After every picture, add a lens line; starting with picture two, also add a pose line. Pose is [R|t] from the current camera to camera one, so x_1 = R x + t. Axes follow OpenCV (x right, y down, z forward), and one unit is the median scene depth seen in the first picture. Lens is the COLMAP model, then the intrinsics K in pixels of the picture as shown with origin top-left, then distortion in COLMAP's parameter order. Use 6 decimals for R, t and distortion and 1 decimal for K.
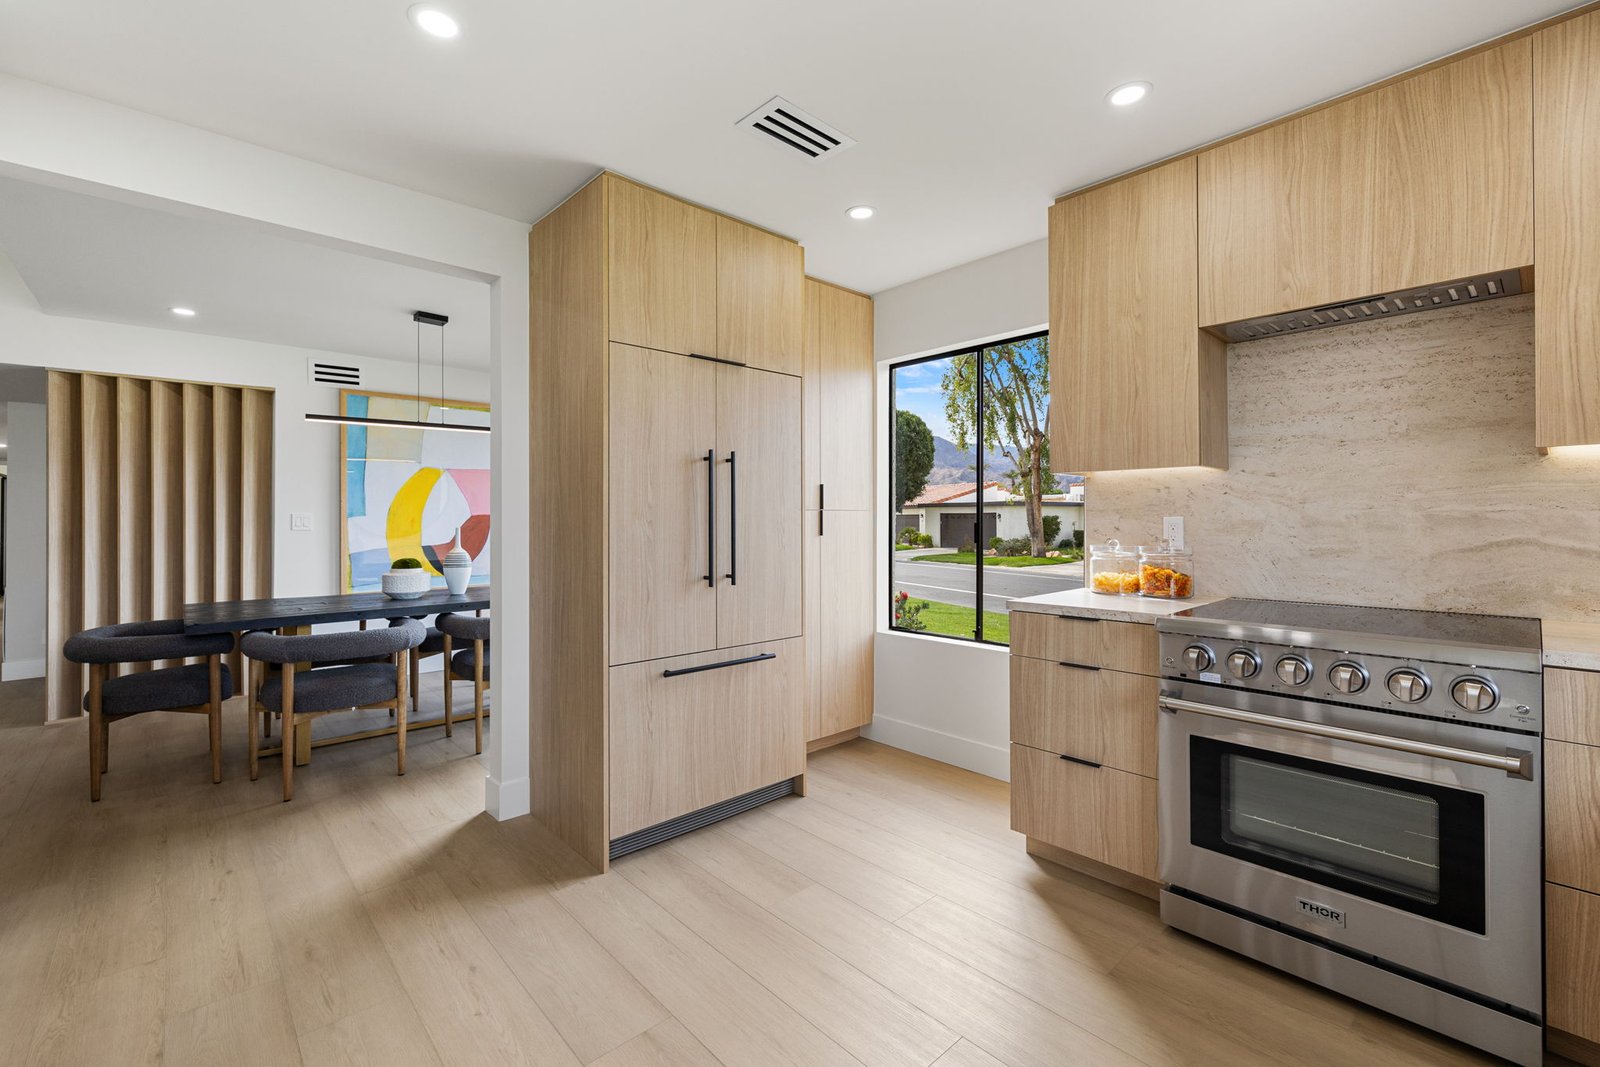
lens RADIAL K [[689.3, 0, 802.0], [0, 689.3, 520.6], [0, 0, 1]] dist [-0.001729, -0.000076]
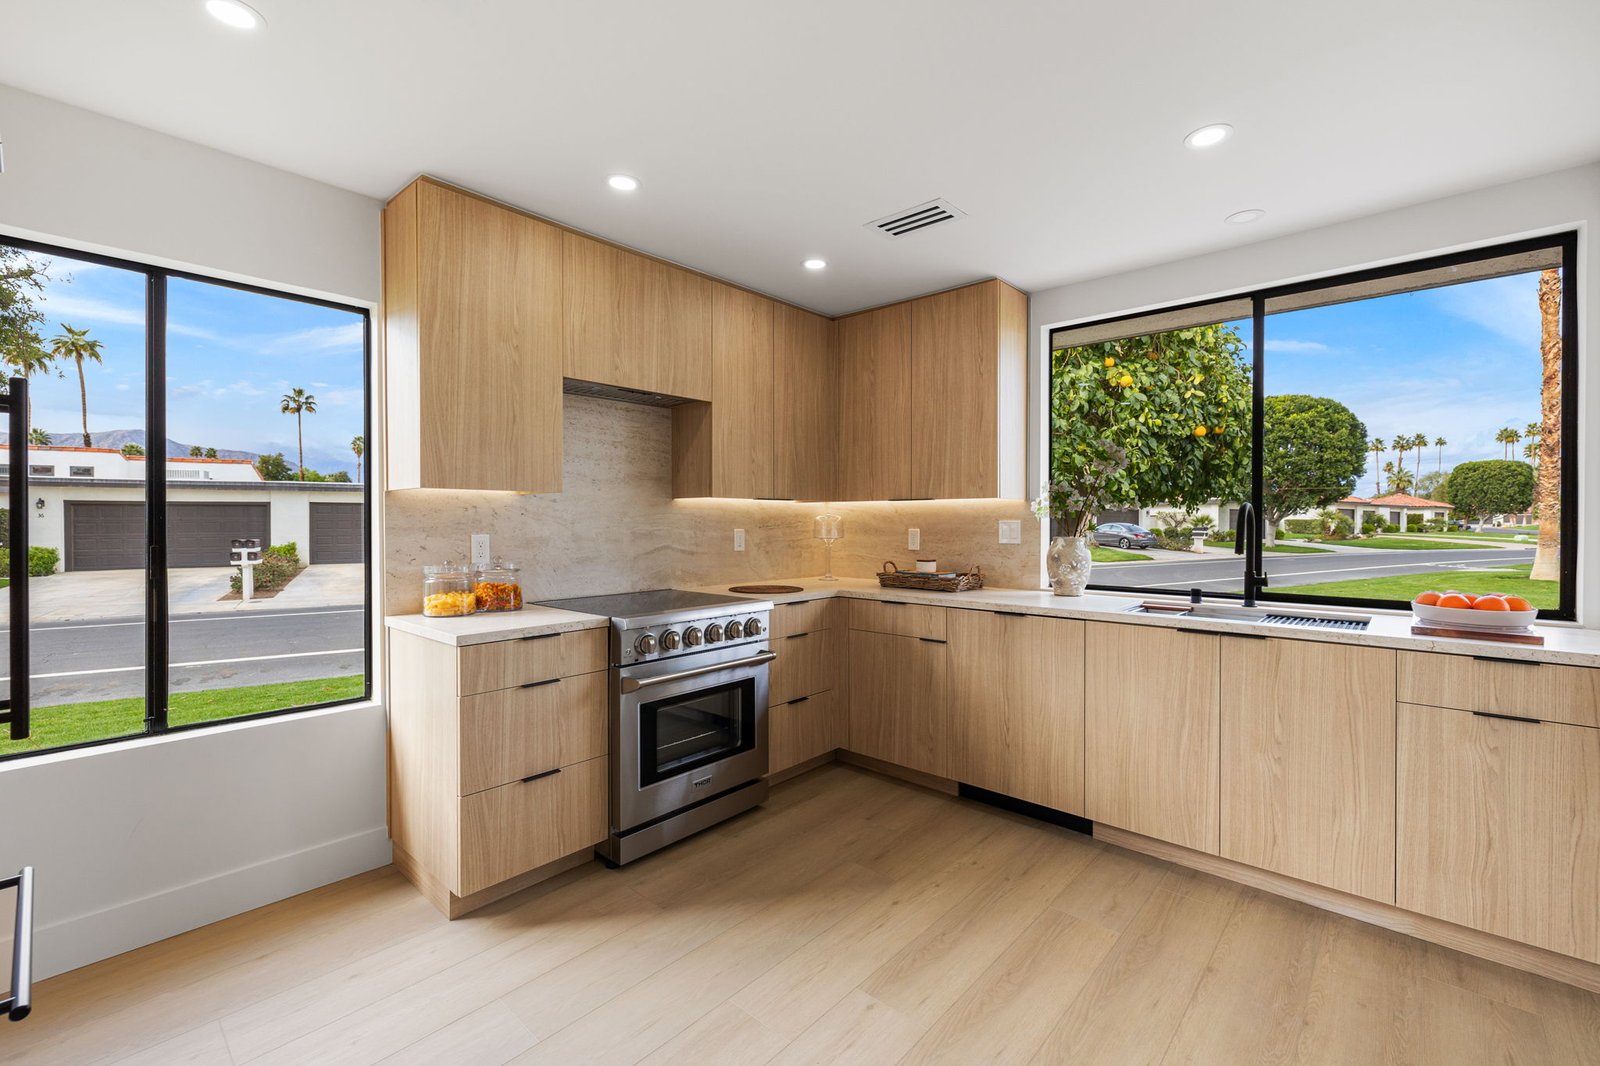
lens RADIAL K [[689.3, 0, 799.1], [0, 689.3, 527.7], [0, 0, 1]] dist [-0.001729, -0.000076]
pose [[-0.098518, -0.007176, 0.995109, -0.655337], [-0.000163, 0.999974, 0.007195, -0.027982], [-0.995135, 0.000547, -0.098516, 0.718402]]
